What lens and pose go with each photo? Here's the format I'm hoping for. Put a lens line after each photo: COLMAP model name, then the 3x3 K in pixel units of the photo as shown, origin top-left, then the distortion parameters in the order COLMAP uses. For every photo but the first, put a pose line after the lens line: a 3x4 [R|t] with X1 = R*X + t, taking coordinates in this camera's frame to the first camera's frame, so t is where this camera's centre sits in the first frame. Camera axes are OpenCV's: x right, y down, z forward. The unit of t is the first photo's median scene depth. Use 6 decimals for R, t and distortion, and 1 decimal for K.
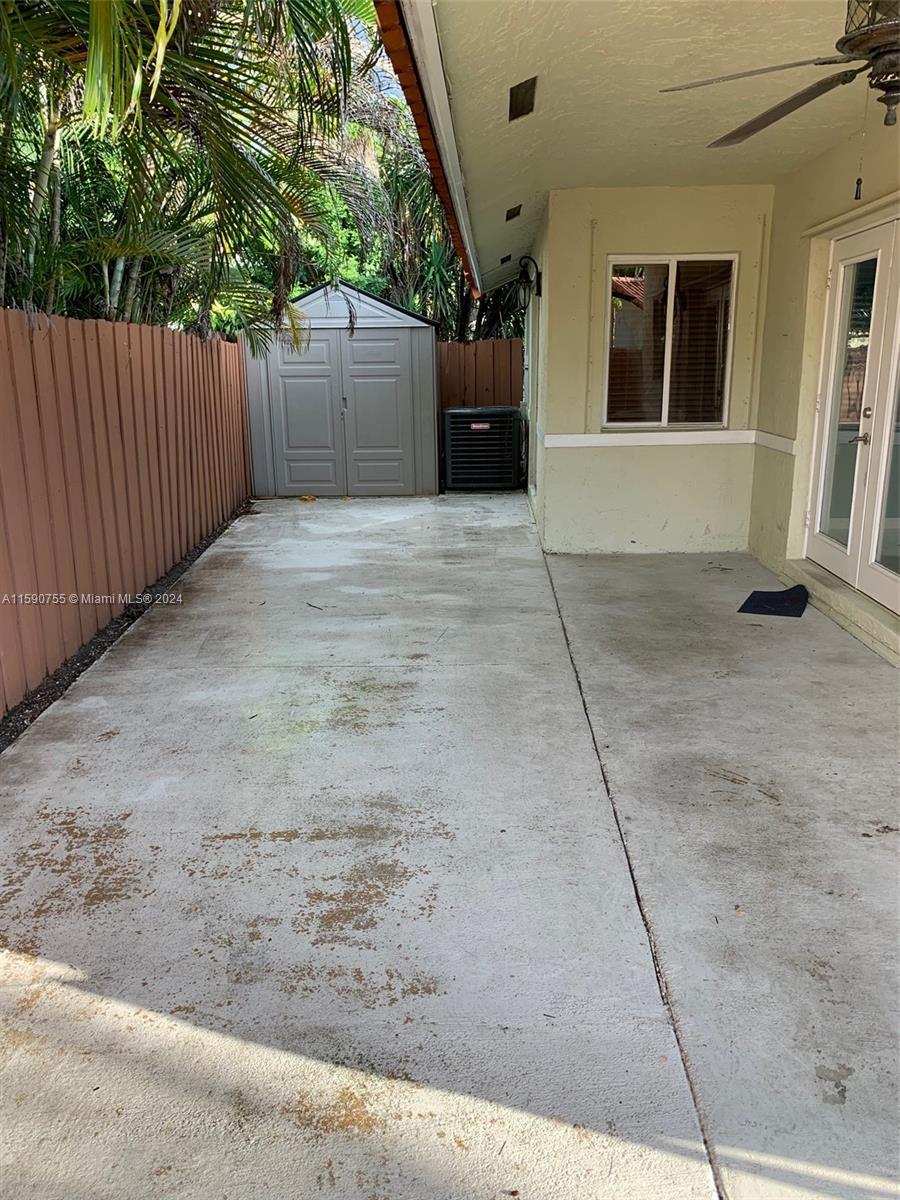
lens RADIAL K [[927.1, 0, 450.0], [0, 927.1, 600.0], [0, 0, 1]] dist [0.070158, -0.123258]
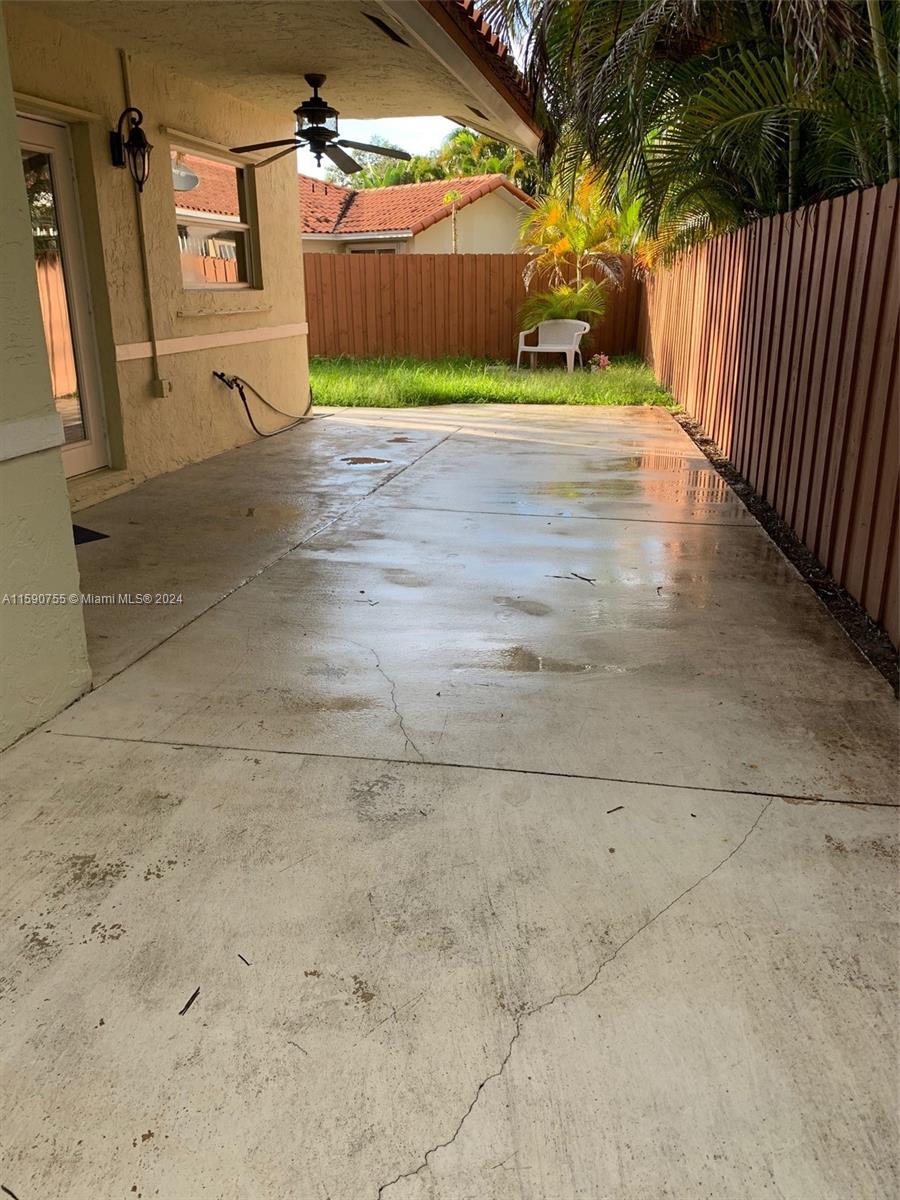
lens RADIAL K [[927.1, 0, 450.0], [0, 927.1, 600.0], [0, 0, 1]] dist [0.070158, -0.123258]
pose [[-0.985594, -0.031641, 0.166140, -0.174769], [0.063988, 0.839560, 0.539485, -0.421365], [-0.156554, 0.542344, -0.825441, 1.754964]]
